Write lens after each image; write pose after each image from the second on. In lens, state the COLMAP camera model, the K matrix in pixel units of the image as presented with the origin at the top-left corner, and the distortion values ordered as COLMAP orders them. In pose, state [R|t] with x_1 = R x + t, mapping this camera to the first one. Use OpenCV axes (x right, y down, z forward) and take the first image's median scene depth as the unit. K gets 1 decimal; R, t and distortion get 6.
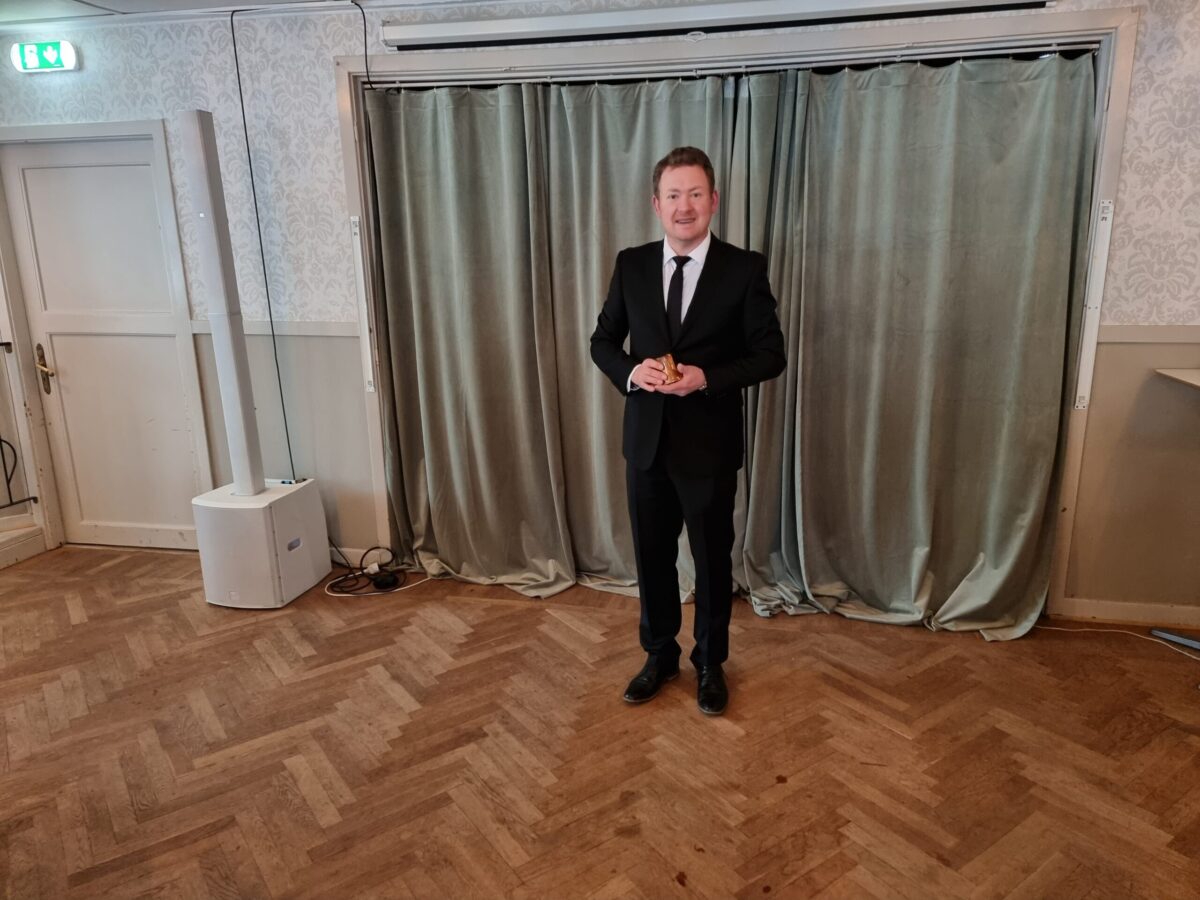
lens RADIAL K [[826.2, 0, 600.0], [0, 826.2, 450.0], [0, 0, 1]] dist [0.083520, -0.073182]
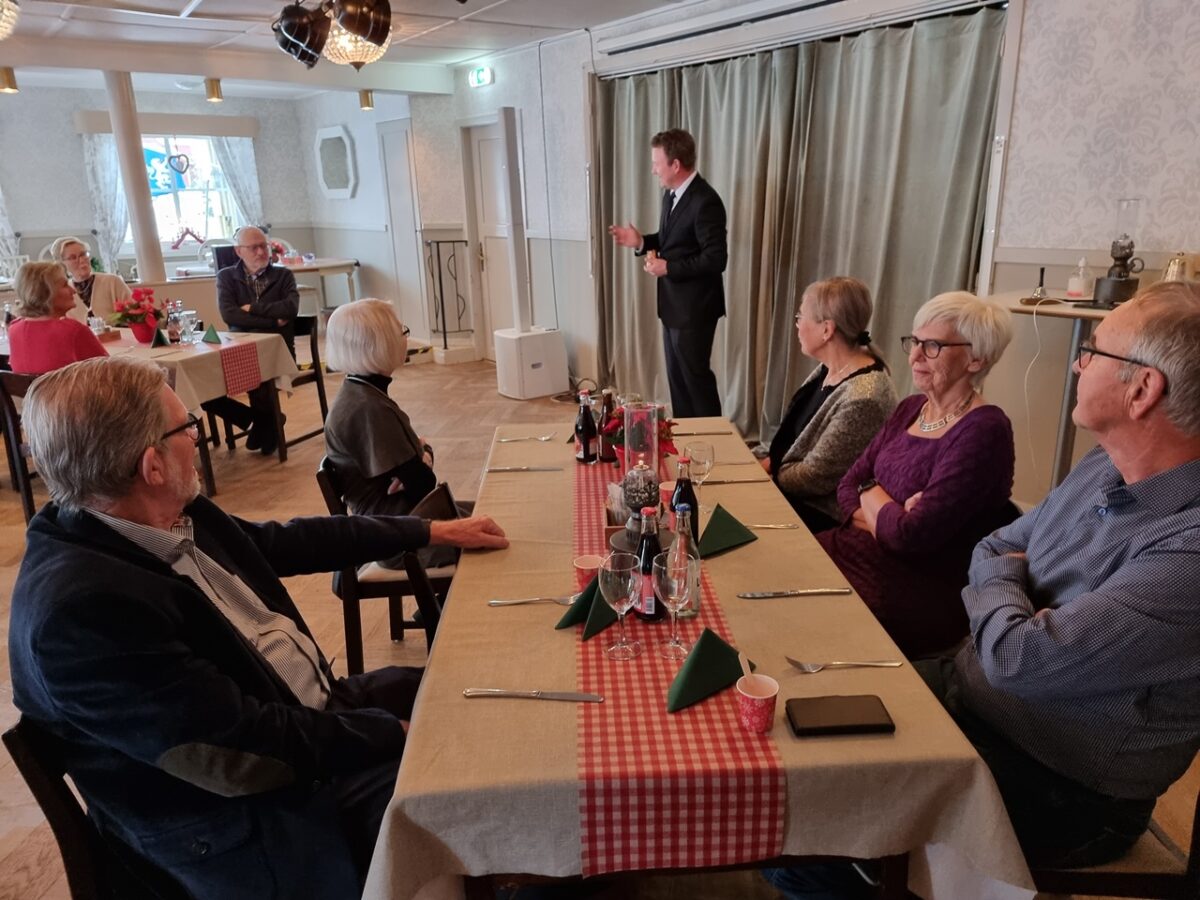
lens RADIAL K [[853.8, 0, 600.0], [0, 853.8, 450.0], [0, 0, 1]] dist [0.081651, -0.071233]
pose [[0.736482, 0.191087, -0.648907, 0.914692], [-0.145667, 0.981567, 0.123722, 0.050652], [0.660587, 0.003405, 0.750742, -0.219148]]
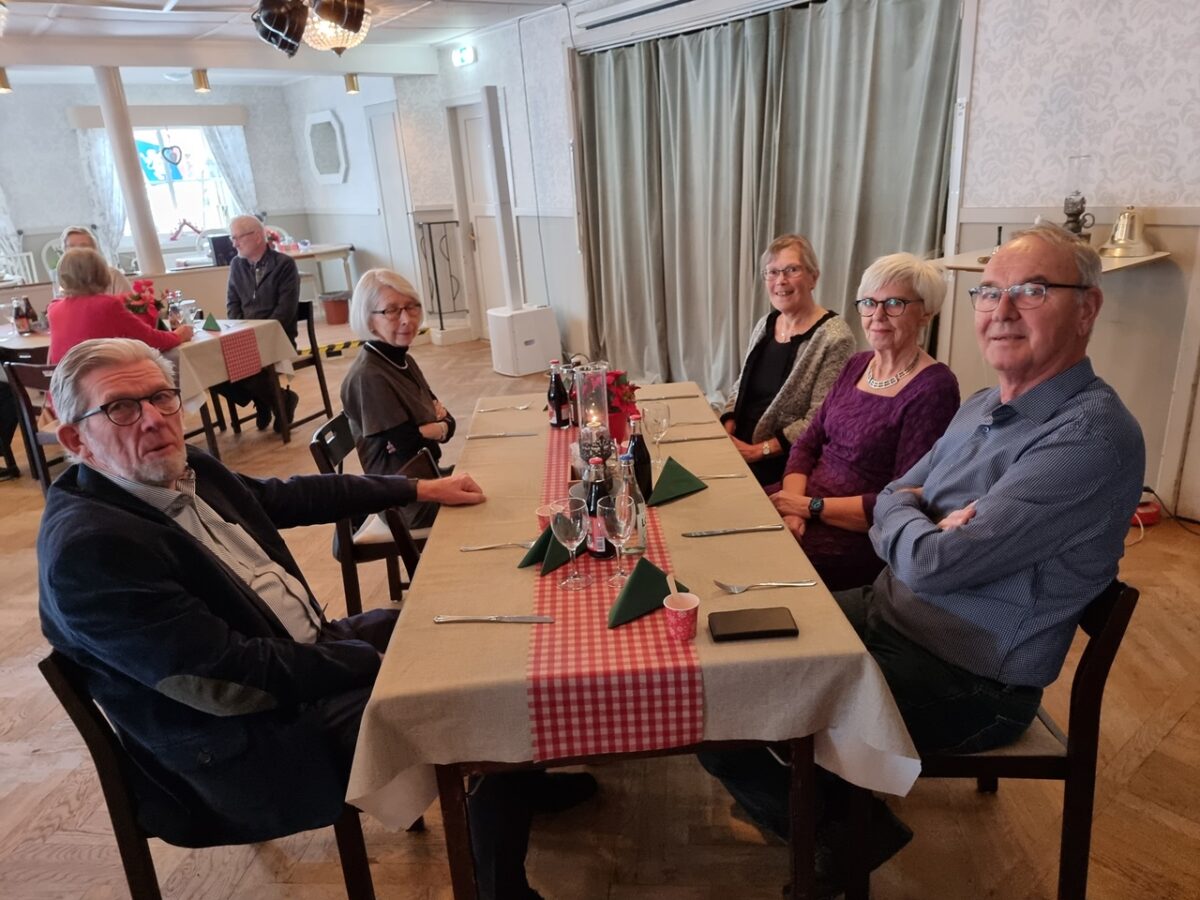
lens RADIAL K [[854.1, 0, 599.1], [0, 854.1, 469.1], [0, 0, 1]] dist [0.076343, -0.066782]
pose [[0.734751, 0.195958, -0.649416, 0.975079], [-0.109147, 0.979043, 0.171933, 0.051954], [0.669498, -0.055446, 0.740741, -0.236737]]
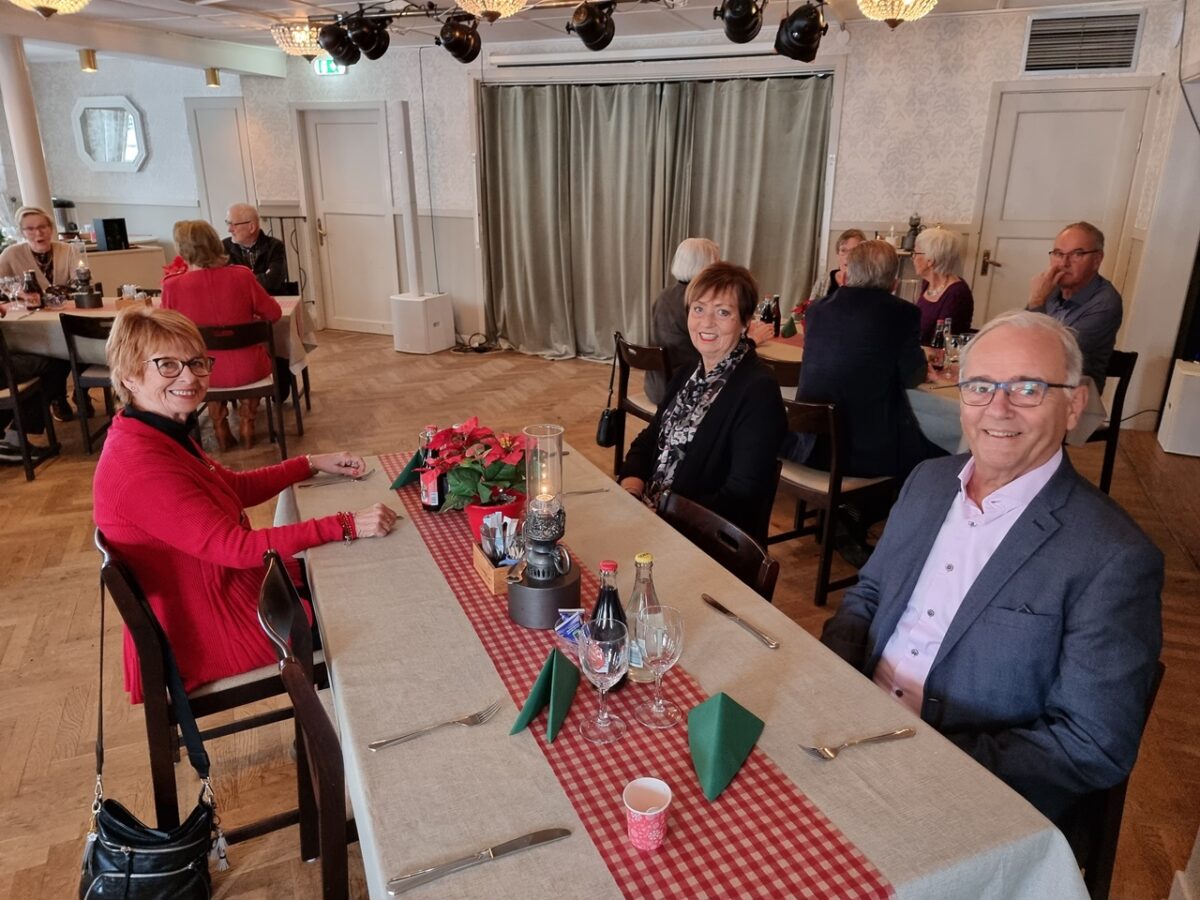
lens RADIAL K [[854.1, 0, 599.1], [0, 854.1, 469.1], [0, 0, 1]] dist [0.076343, -0.066782]
pose [[0.977519, 0.089166, -0.191066, 0.452360], [-0.070756, 0.992356, 0.101113, 0.231080], [0.198621, -0.085321, 0.976355, -0.988178]]
